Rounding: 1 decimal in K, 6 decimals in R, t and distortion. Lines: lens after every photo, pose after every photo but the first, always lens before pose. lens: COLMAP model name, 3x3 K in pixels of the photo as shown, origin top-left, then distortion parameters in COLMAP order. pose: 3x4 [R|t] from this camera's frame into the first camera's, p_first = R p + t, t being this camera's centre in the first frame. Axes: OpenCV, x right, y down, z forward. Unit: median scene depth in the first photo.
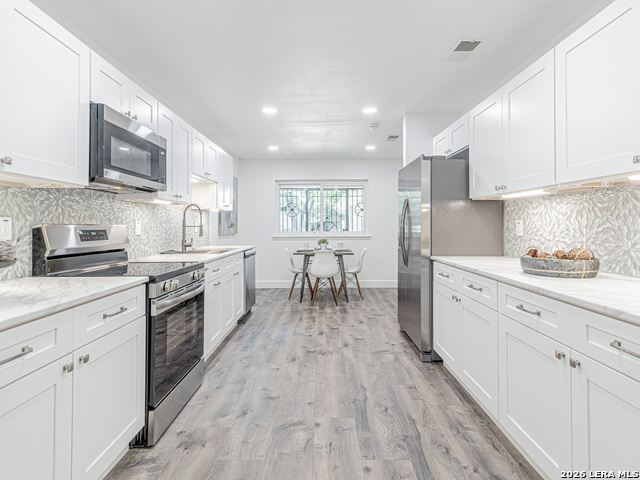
lens RADIAL K [[341.0, 0, 321.0], [0, 341.0, 224.4], [0, 0, 1]] dist [0.003273, 0.003918]
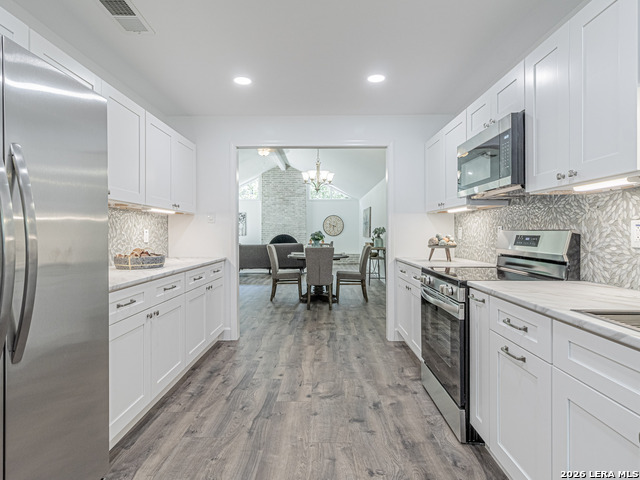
lens RADIAL K [[341.0, 0, 314.9], [0, 341.0, 232.6], [0, 0, 1]] dist [0.003273, 0.003918]
pose [[-0.999745, 0.006503, 0.021623, -0.057005], [0.006398, 0.999967, -0.004939, 0.009103], [-0.021654, -0.004800, -0.999754, 2.046003]]
